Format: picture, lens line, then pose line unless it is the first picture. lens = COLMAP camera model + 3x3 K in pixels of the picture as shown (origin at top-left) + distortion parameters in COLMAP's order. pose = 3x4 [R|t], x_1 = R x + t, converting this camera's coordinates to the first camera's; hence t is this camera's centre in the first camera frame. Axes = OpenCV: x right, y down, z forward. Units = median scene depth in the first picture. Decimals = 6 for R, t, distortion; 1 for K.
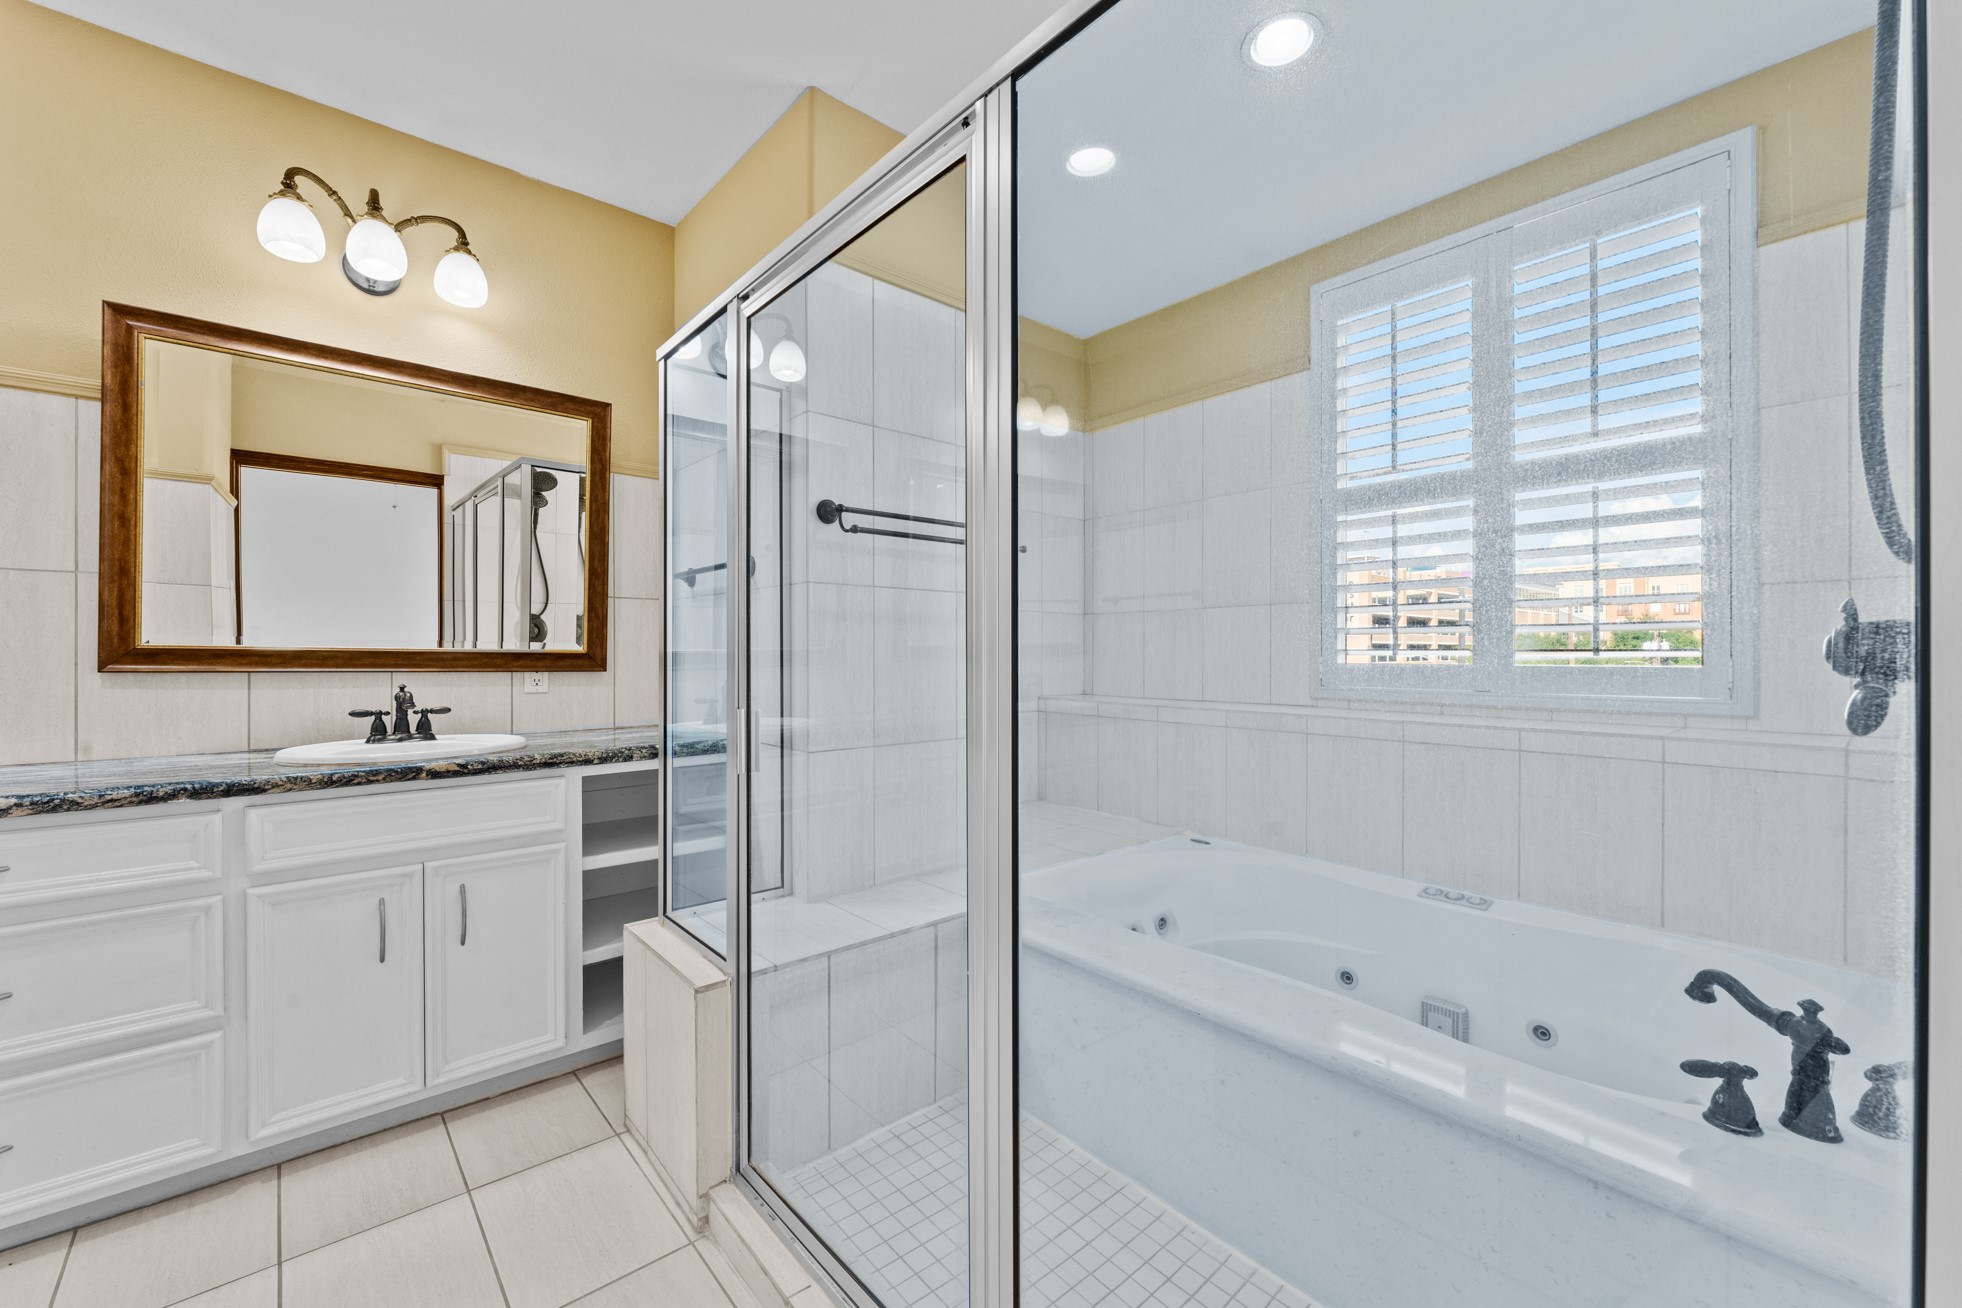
lens RADIAL K [[799.7, 0, 981.0], [0, 799.7, 654.0], [0, 0, 1]] dist [0.000684, 0.000099]
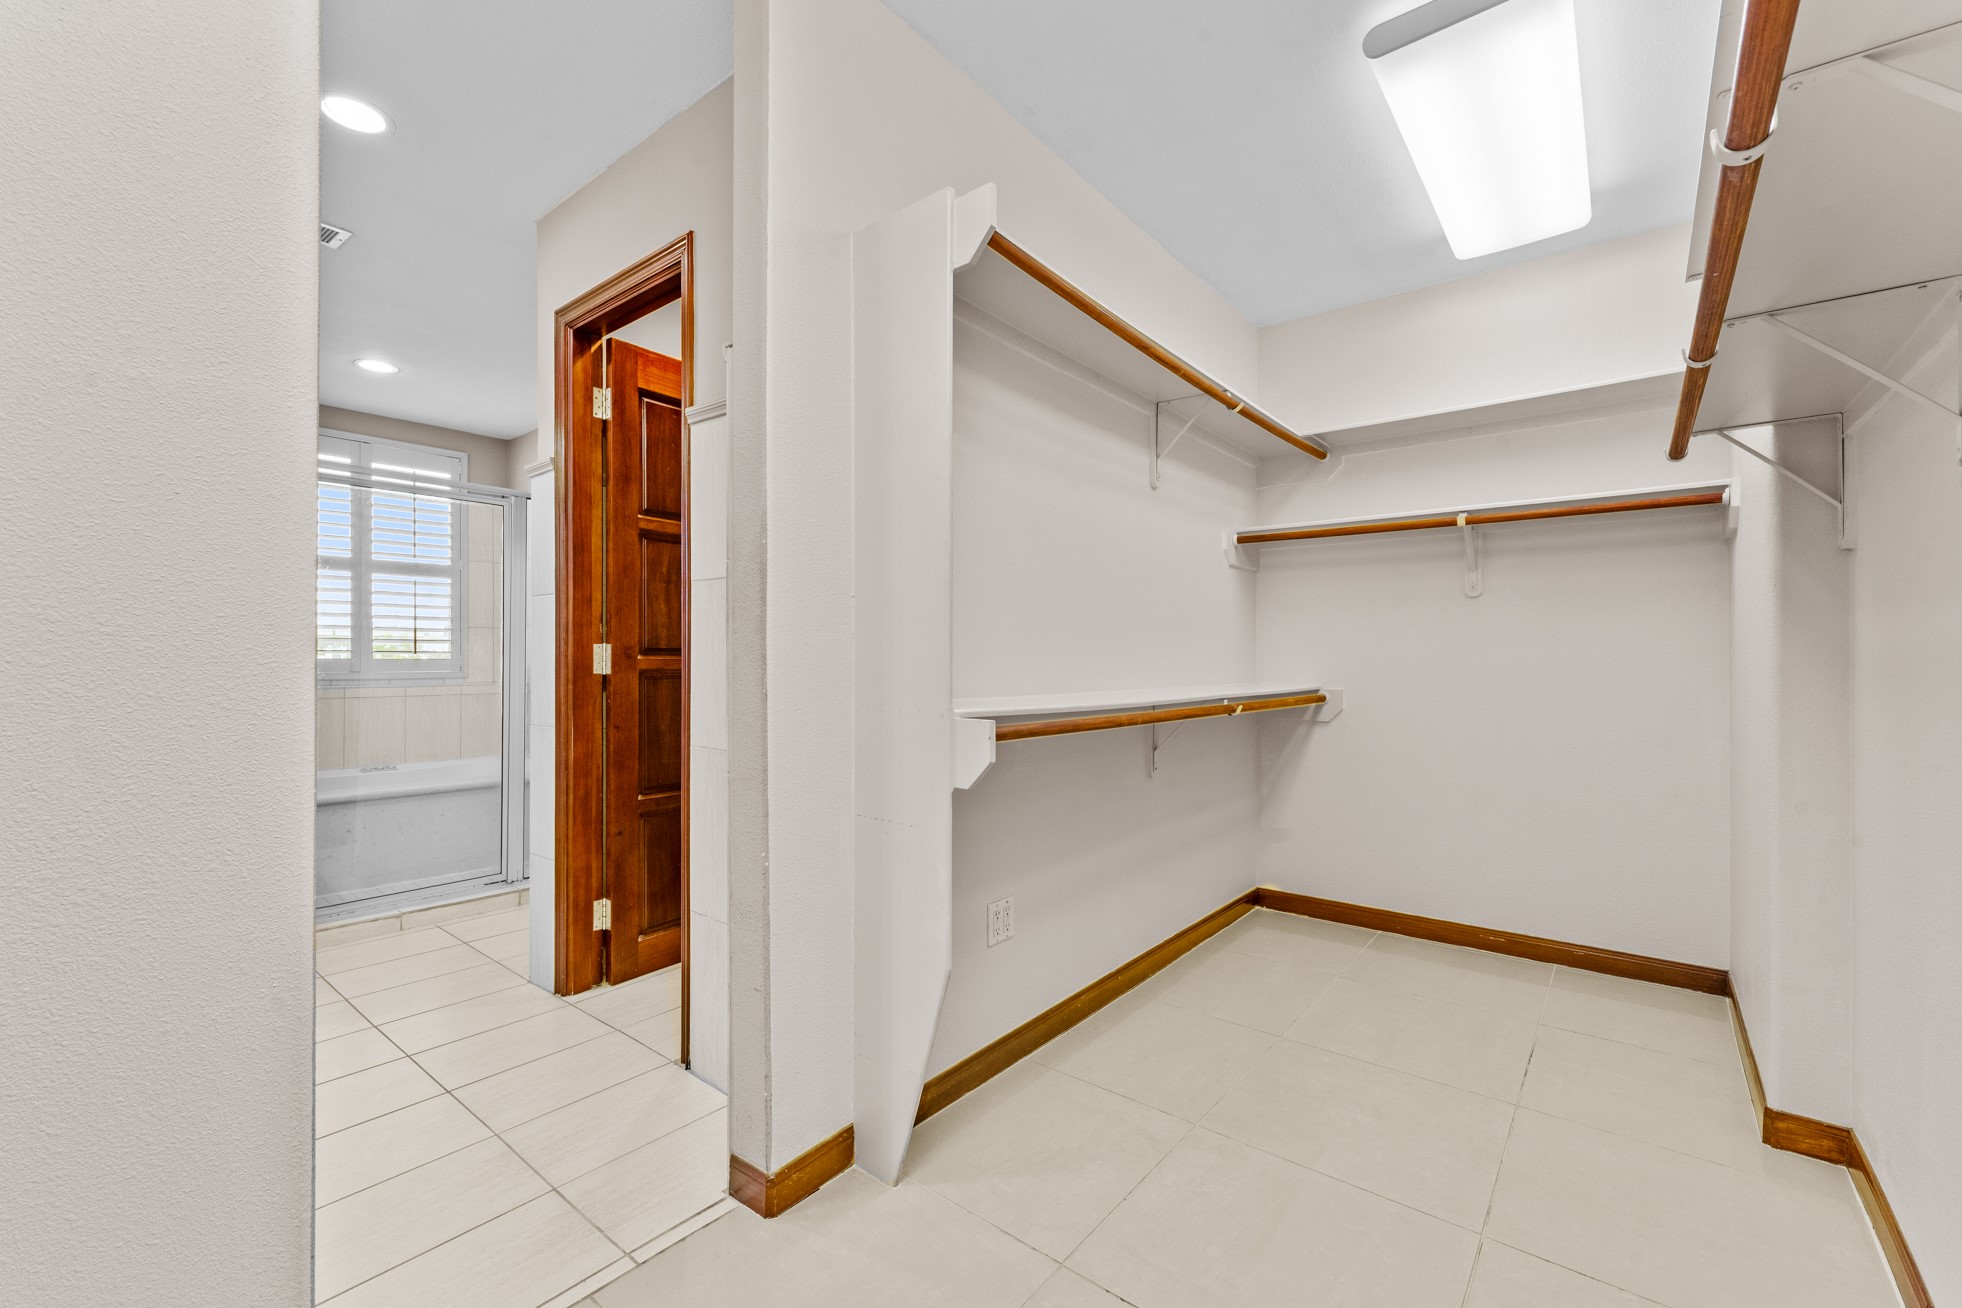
lens RADIAL K [[799.7, 0, 981.0], [0, 799.7, 654.0], [0, 0, 1]] dist [0.000684, 0.000099]
pose [[-0.171300, 0.004287, 0.985210, -1.640852], [0.002902, 0.999988, -0.003846, 0.014375], [-0.985215, 0.002201, -0.171310, -0.182374]]
